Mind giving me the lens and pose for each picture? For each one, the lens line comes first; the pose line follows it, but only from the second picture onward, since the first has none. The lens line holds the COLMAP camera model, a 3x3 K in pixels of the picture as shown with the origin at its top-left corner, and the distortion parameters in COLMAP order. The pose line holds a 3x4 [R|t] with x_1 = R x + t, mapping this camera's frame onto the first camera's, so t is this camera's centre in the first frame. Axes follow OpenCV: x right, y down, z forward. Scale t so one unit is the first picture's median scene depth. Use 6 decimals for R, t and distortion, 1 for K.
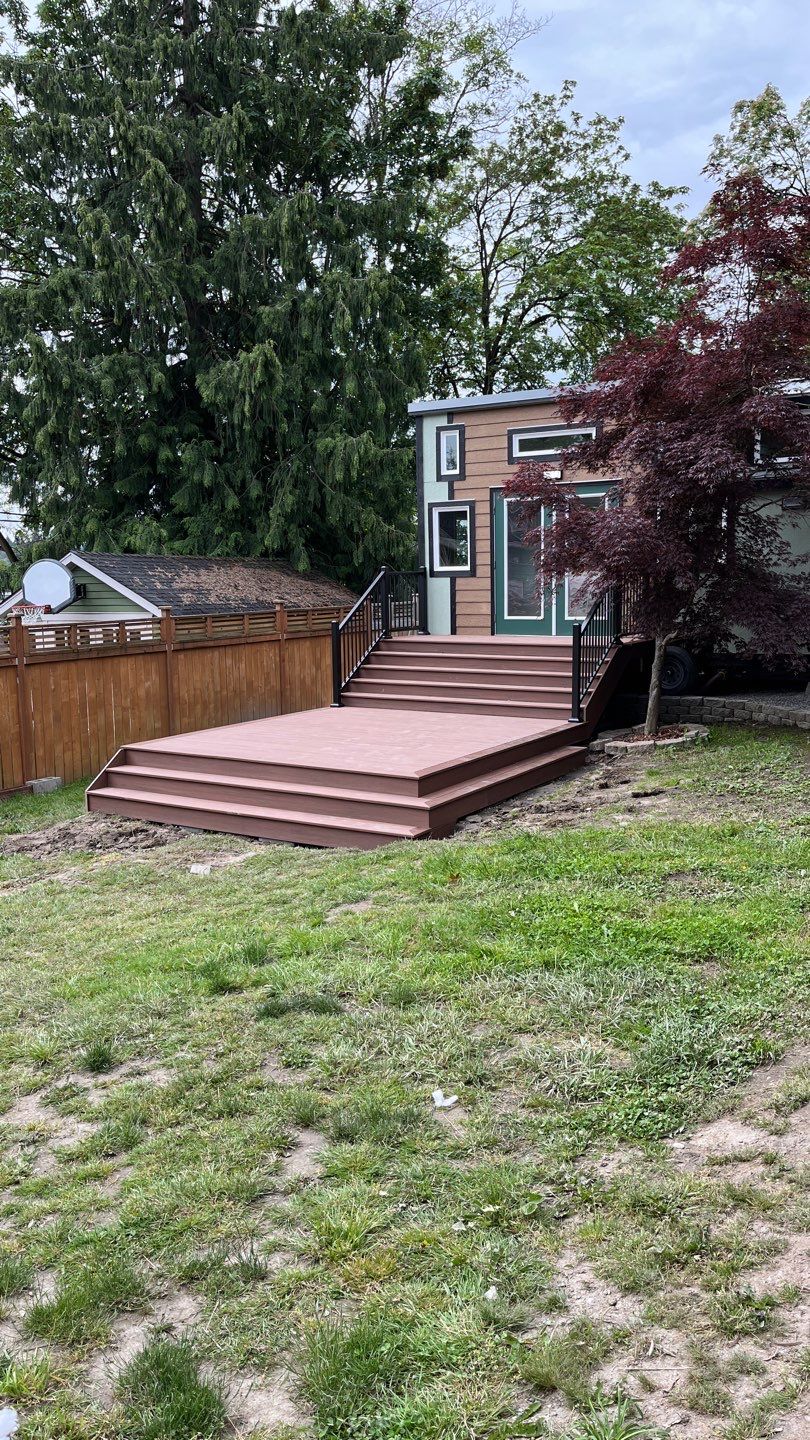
lens RADIAL K [[1093.0, 0, 409.3], [0, 1093.0, 728.3], [0, 0, 1]] dist [0.052015, -0.068651]
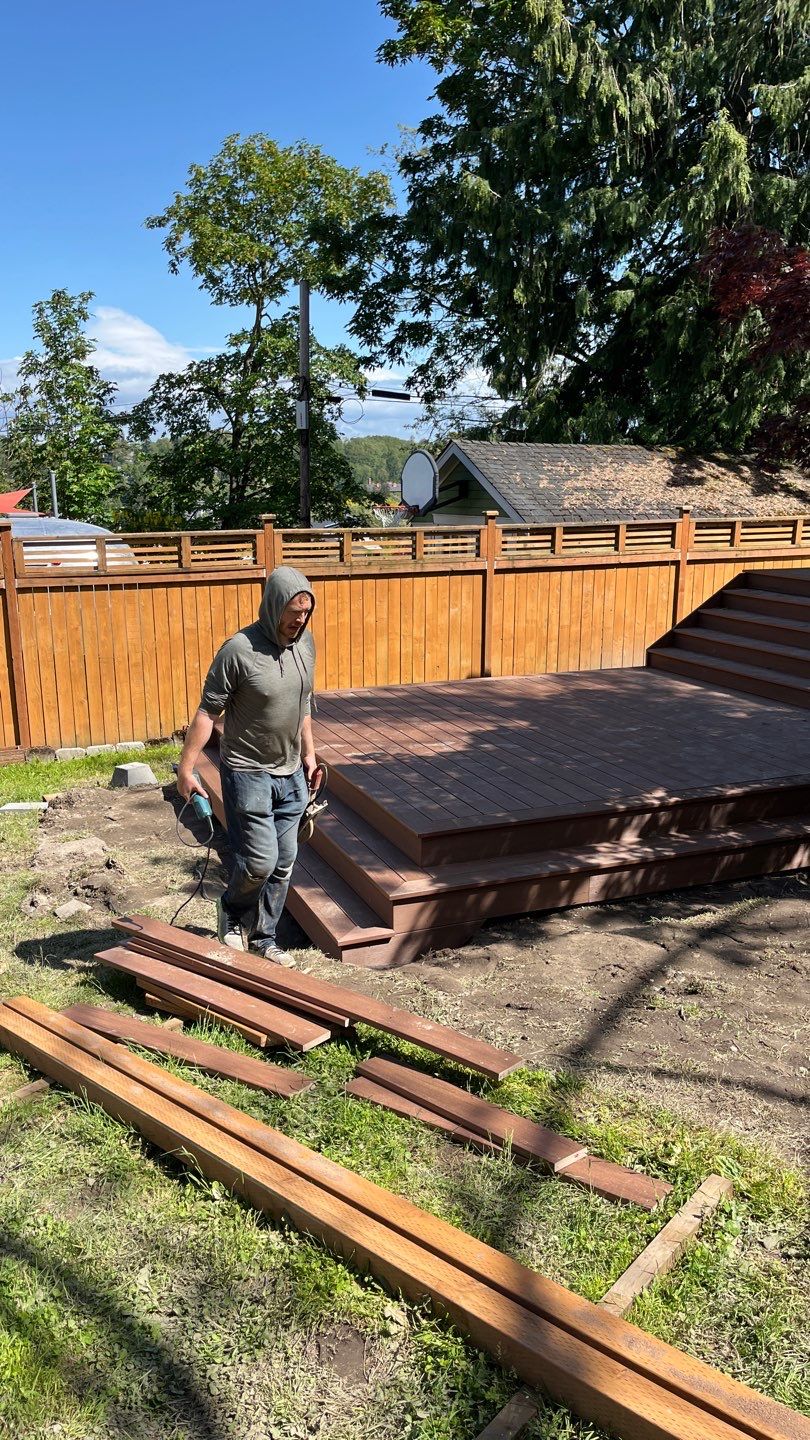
lens RADIAL K [[1093.0, 0, 378.0], [0, 1093.0, 737.1], [0, 0, 1]] dist [0.052015, -0.068651]
pose [[0.795132, 0.150694, -0.587415, 0.190931], [-0.092321, 0.987423, 0.128344, -0.045432], [0.599367, -0.047820, 0.799044, 0.324080]]
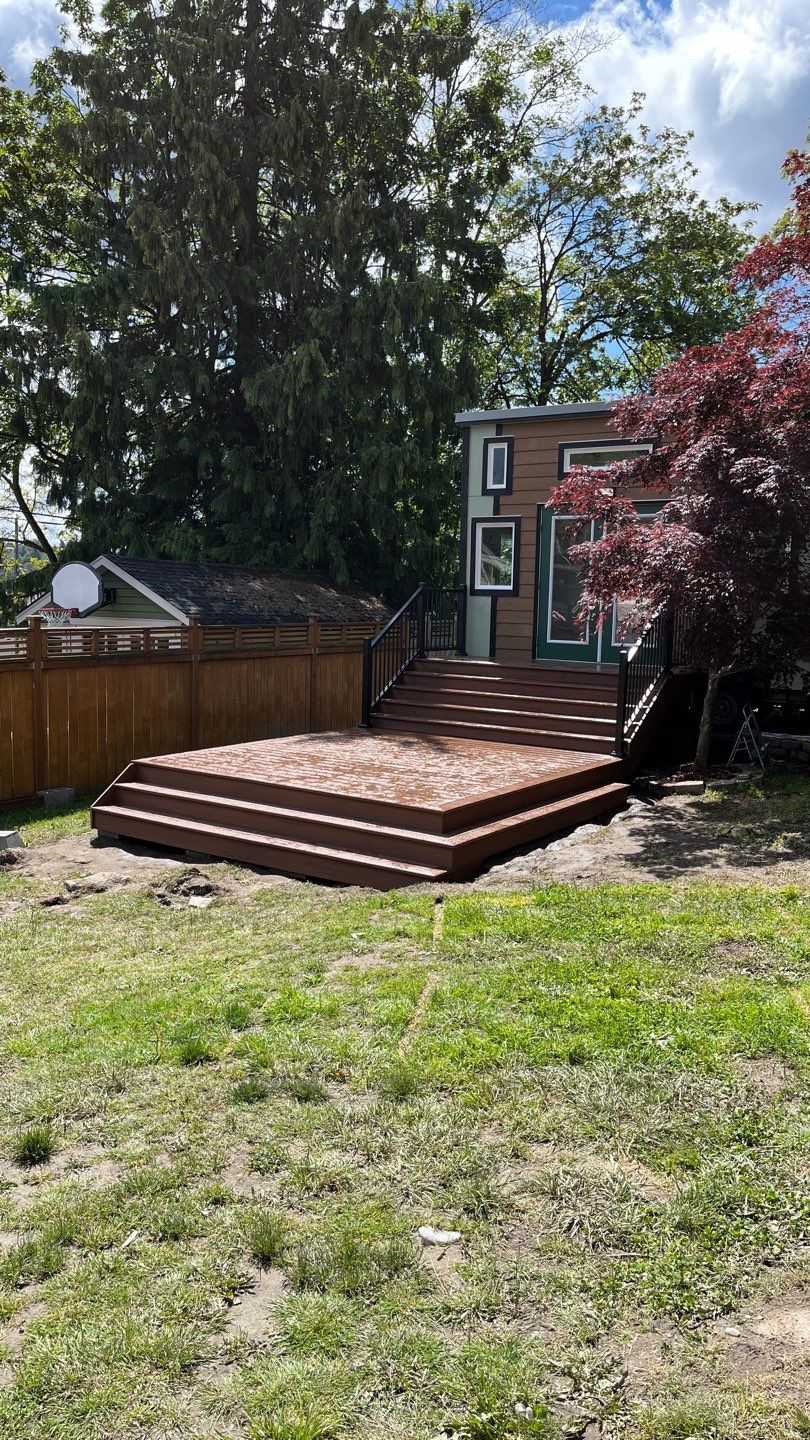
lens RADIAL K [[1093.0, 0, 413.8], [0, 1093.0, 731.6], [0, 0, 1]] dist [0.052015, -0.068651]
pose [[0.998465, 0.044578, -0.032880, 0.006307], [-0.045026, 0.998901, -0.013010, -0.005036], [0.032264, 0.014471, 0.999375, 0.048782]]
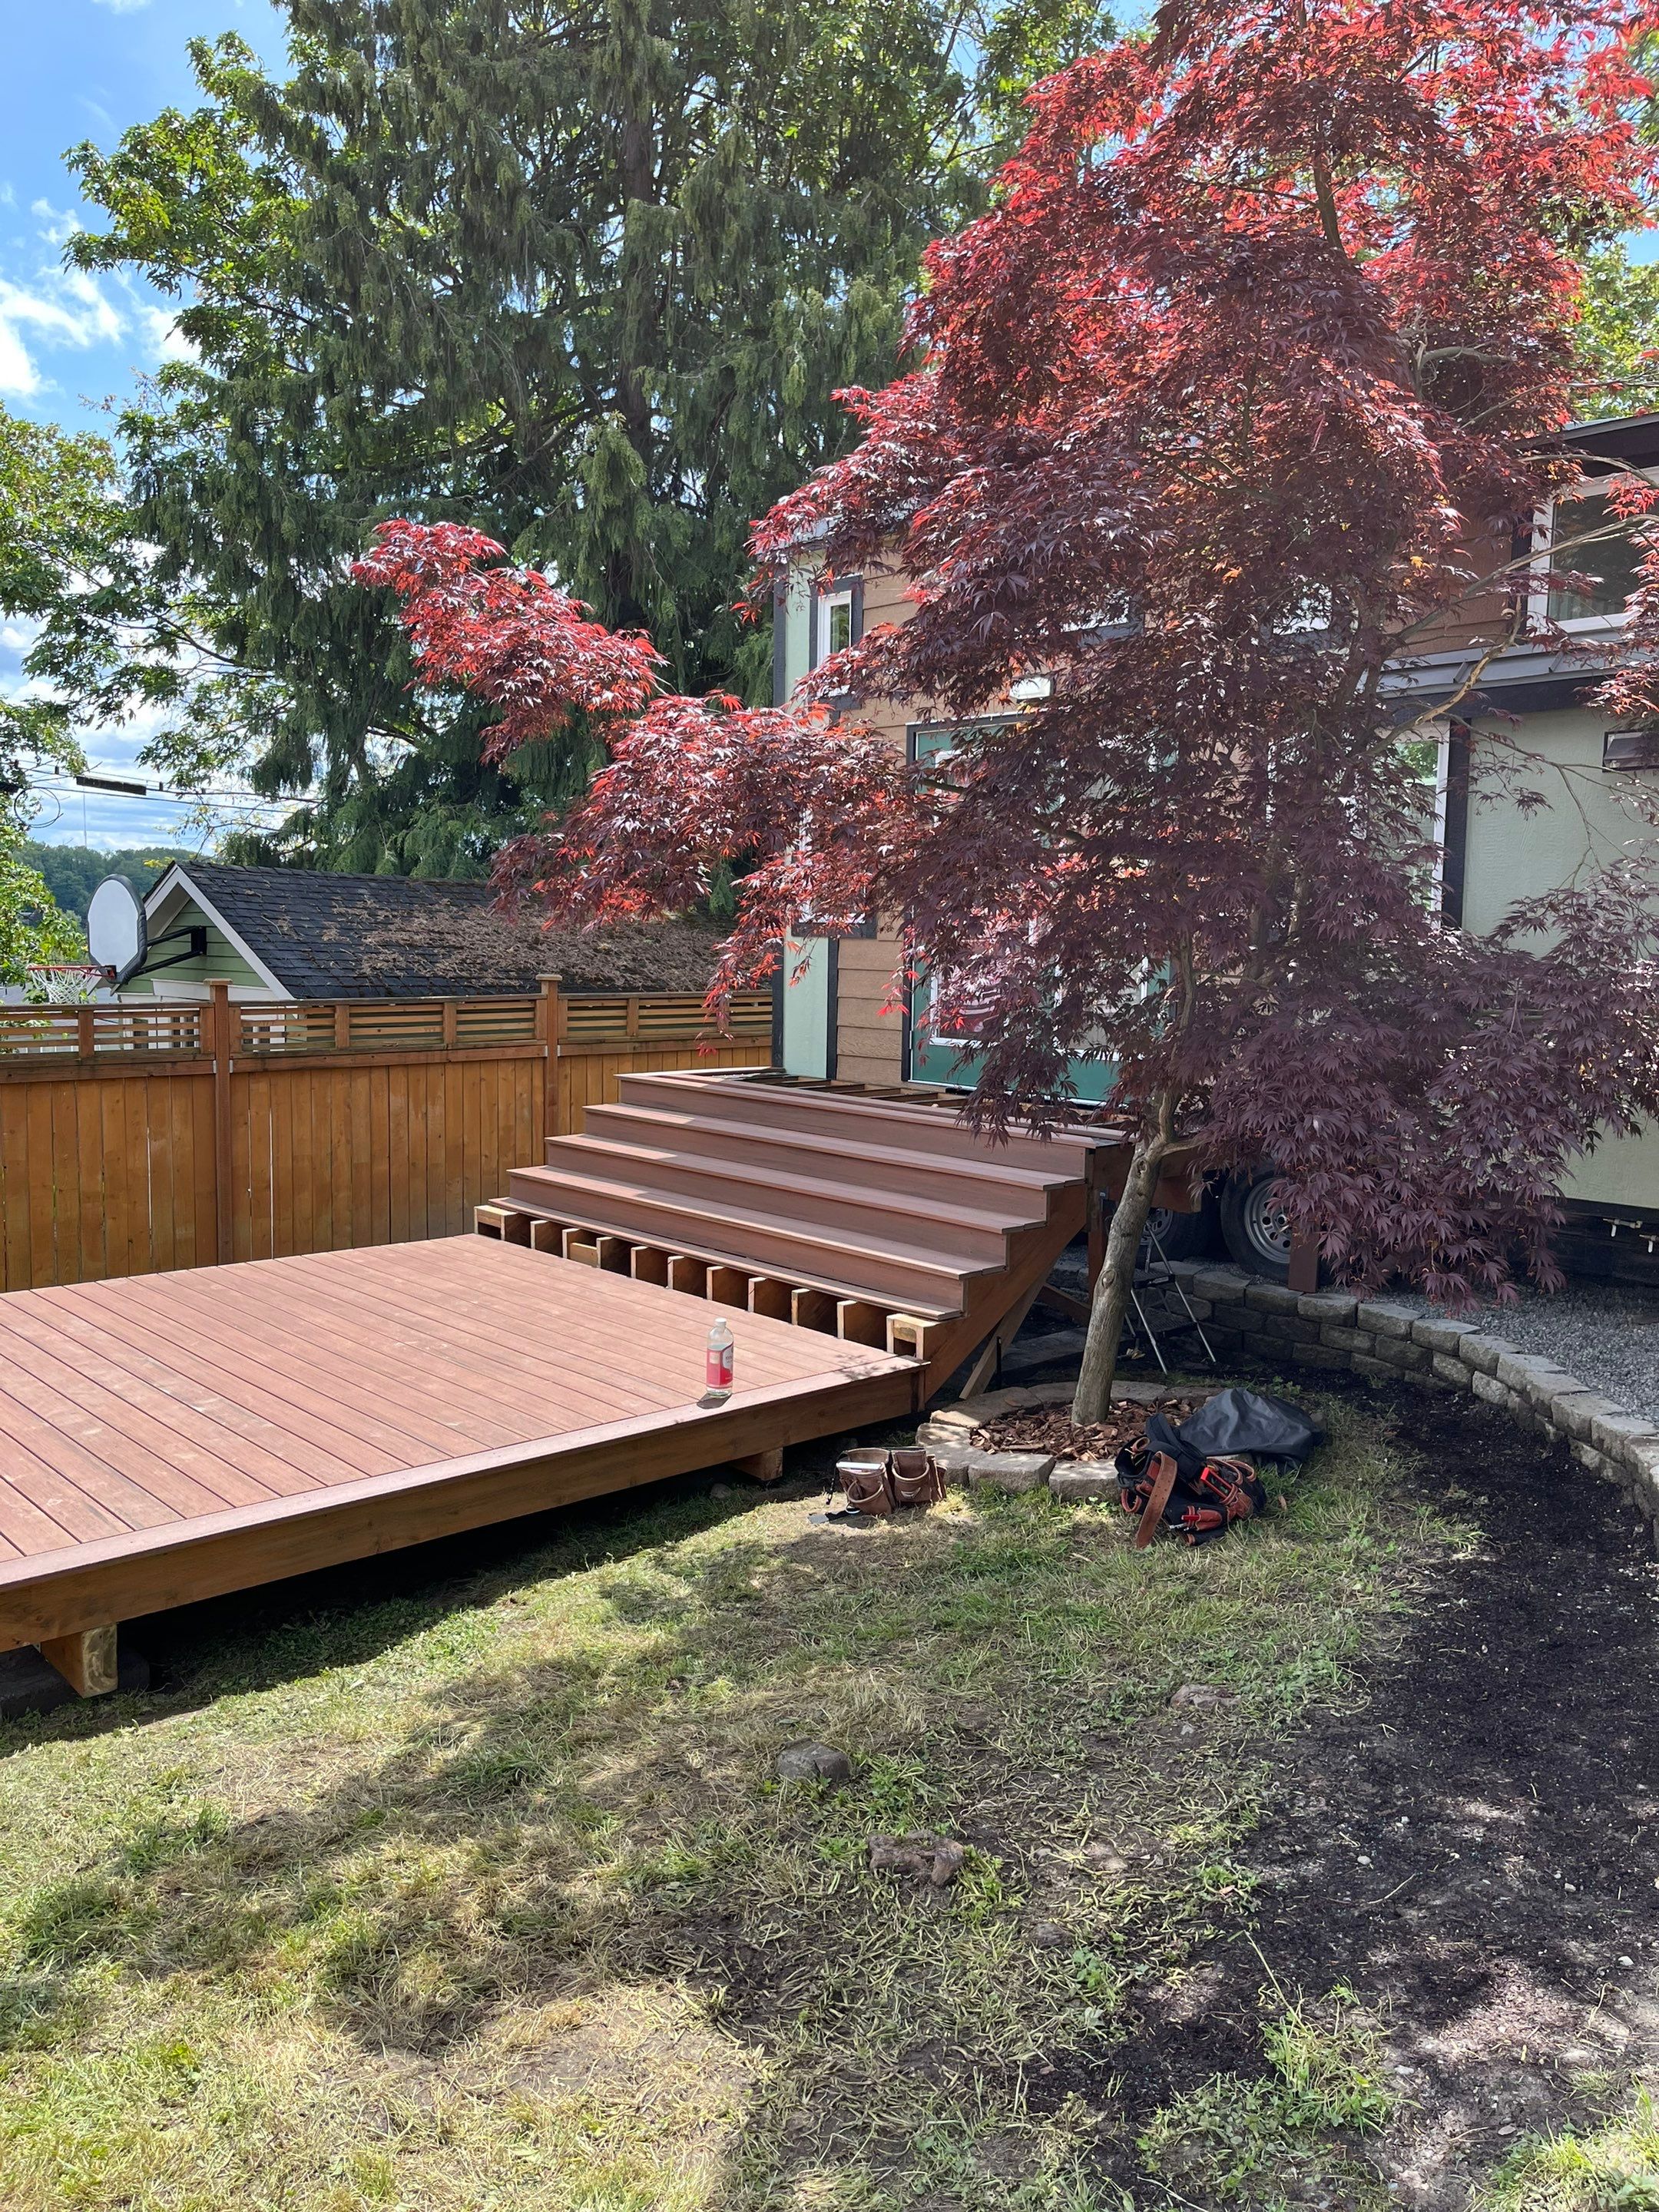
lens RADIAL K [[1673.8, 0, 847.5], [0, 1673.8, 1111.2], [0, 0, 1]] dist [0.045632, -0.077287]
pose [[0.963117, 0.063131, -0.261571, 0.219763], [-0.071246, 0.997224, -0.021649, -0.058244], [0.259478, 0.039487, 0.964941, 0.383314]]
